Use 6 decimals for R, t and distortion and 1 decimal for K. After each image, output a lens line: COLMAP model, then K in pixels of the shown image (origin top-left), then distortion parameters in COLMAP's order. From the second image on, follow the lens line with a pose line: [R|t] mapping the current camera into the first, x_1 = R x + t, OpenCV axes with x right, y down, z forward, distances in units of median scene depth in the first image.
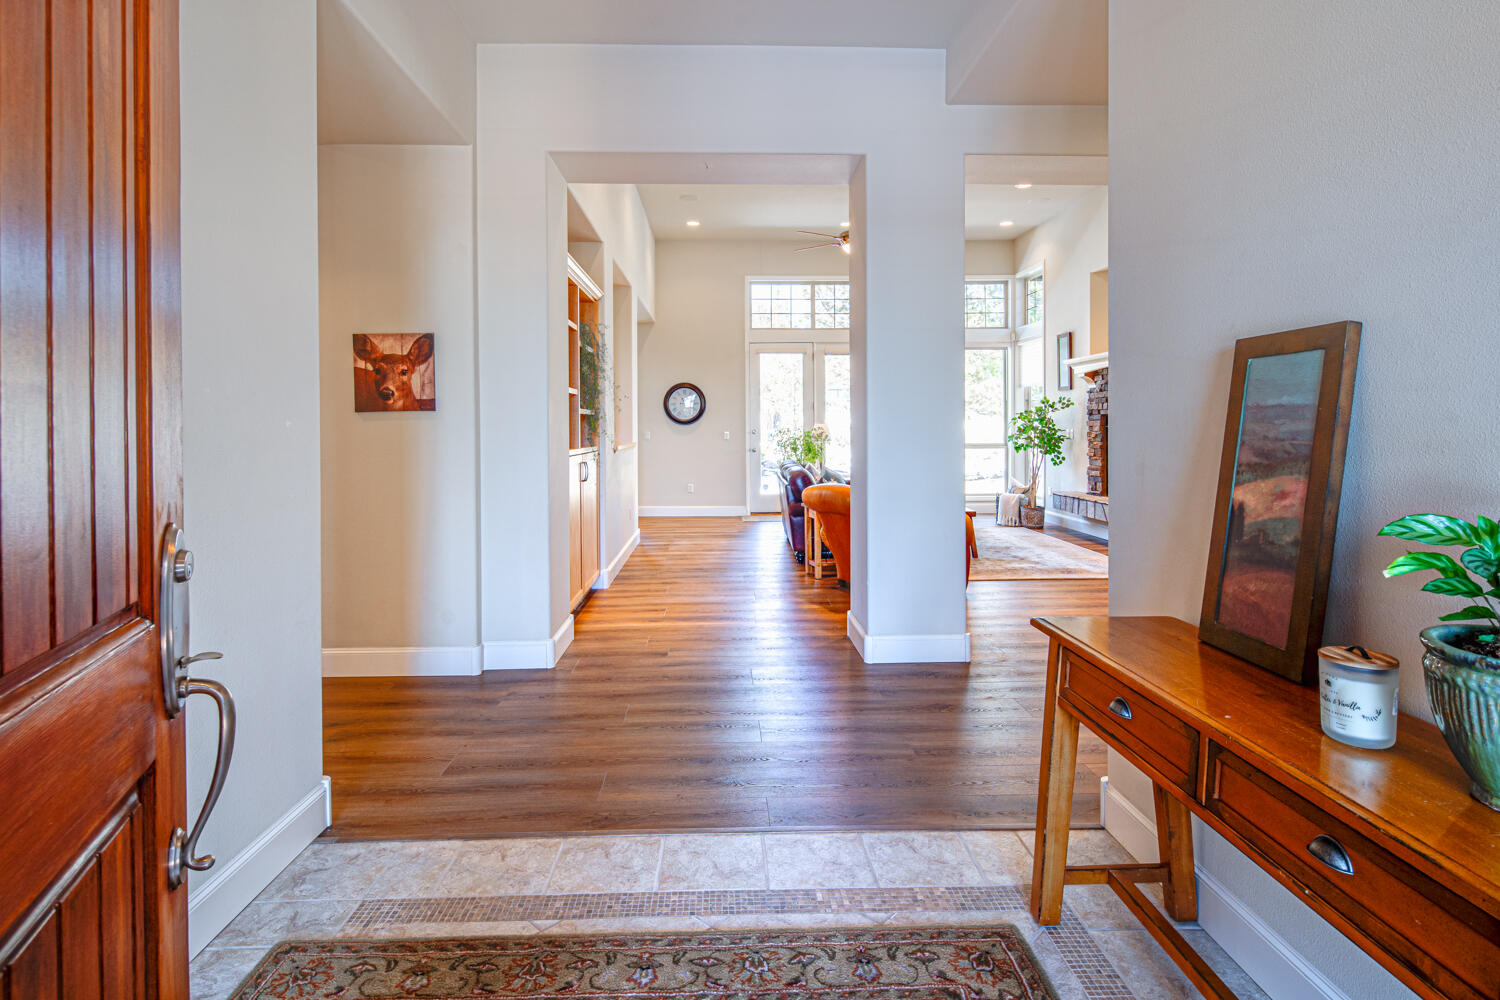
lens RADIAL K [[738.6, 0, 746.2], [0, 738.6, 431.2], [0, 0, 1]] dist [0.005458, -0.002511]
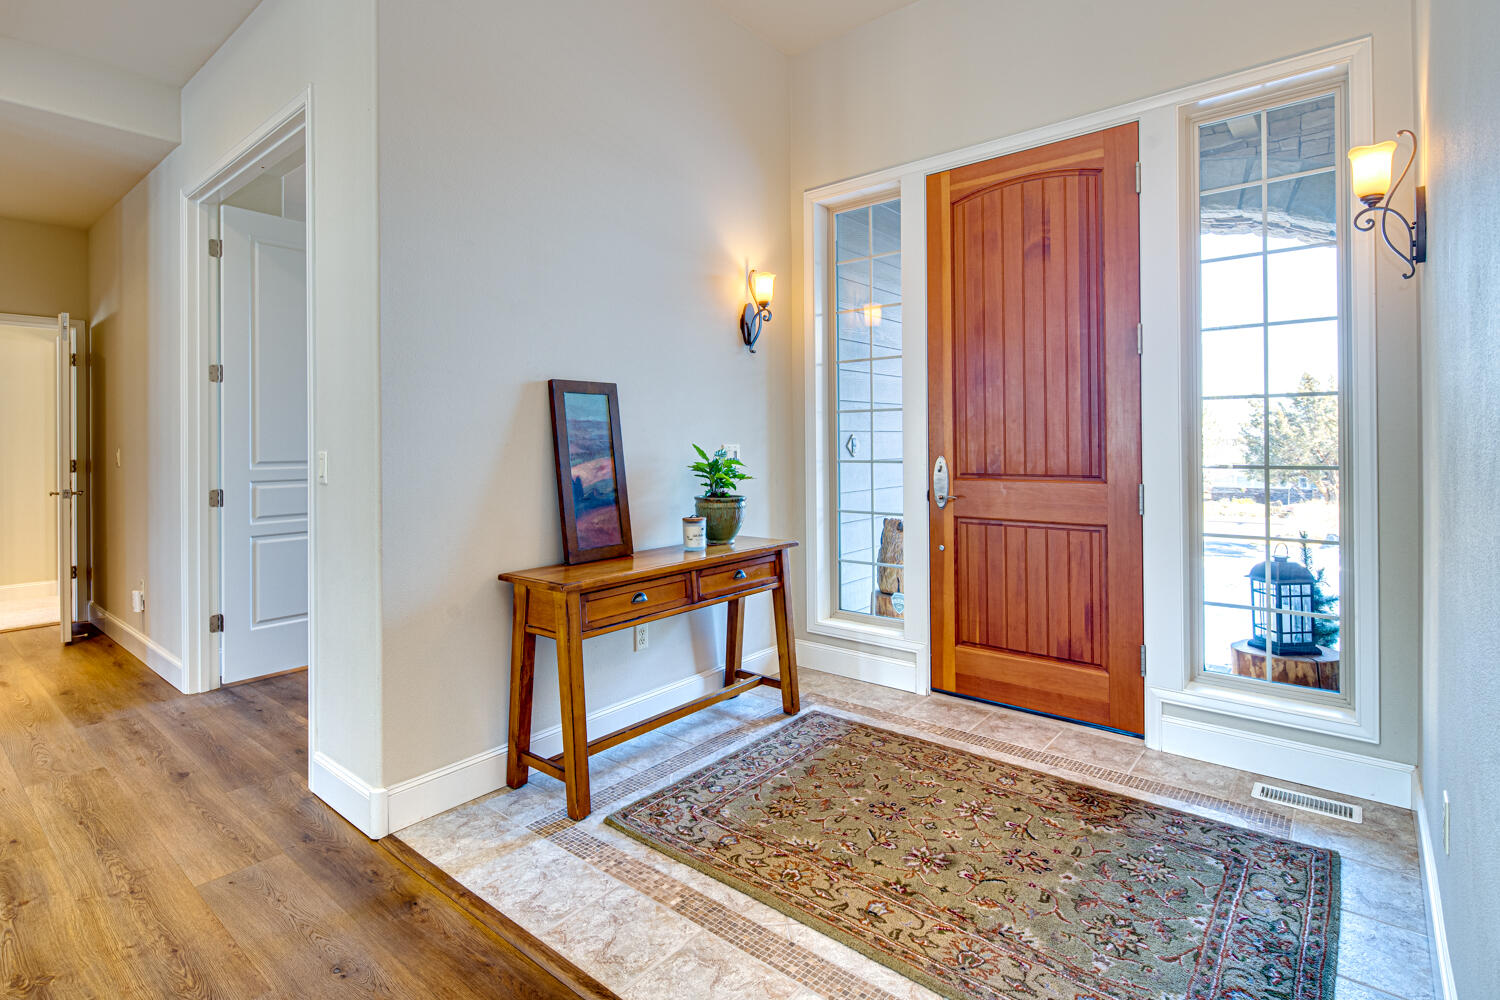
lens RADIAL K [[738.6, 0, 740.0], [0, 738.6, 437.9], [0, 0, 1]] dist [0.005458, -0.002511]
pose [[-0.739289, 0.015849, 0.673201, -0.644596], [0.015115, 0.999862, -0.006941, 0.020445], [-0.673218, 0.005044, -0.739427, 1.686432]]
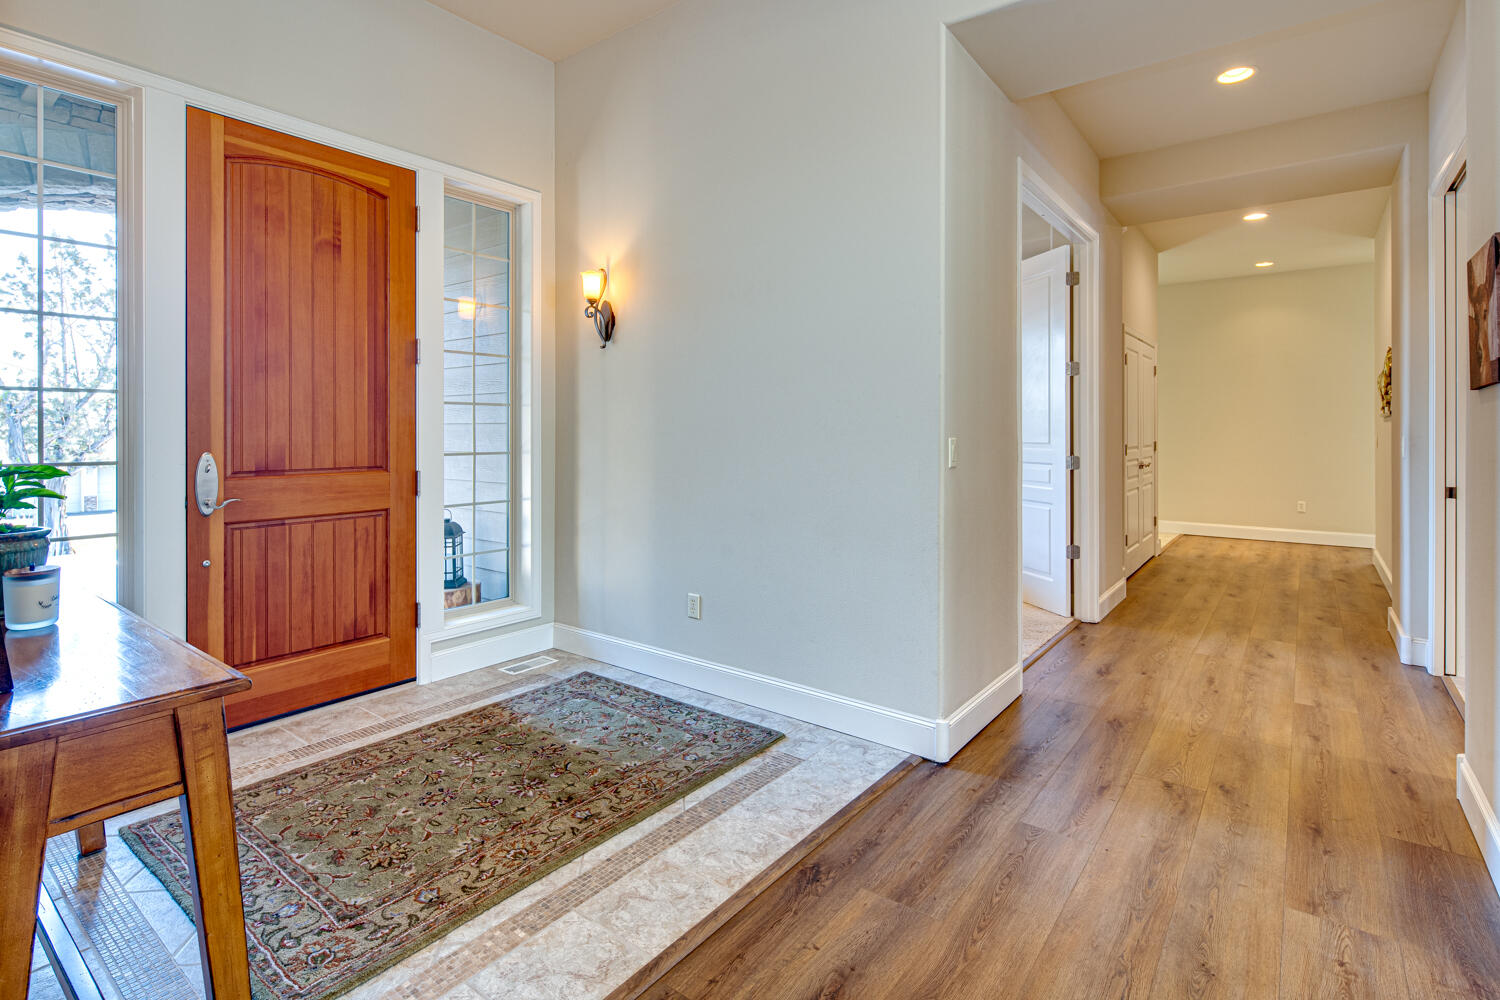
lens RADIAL K [[738.6, 0, 738.6], [0, 738.6, 431.9], [0, 0, 1]] dist [0.005458, -0.002511]
pose [[-0.640640, 0.007511, -0.767805, 0.625114], [0.003264, 0.999970, 0.007059, 0.010476], [0.767835, 0.002016, -0.640645, 1.803992]]
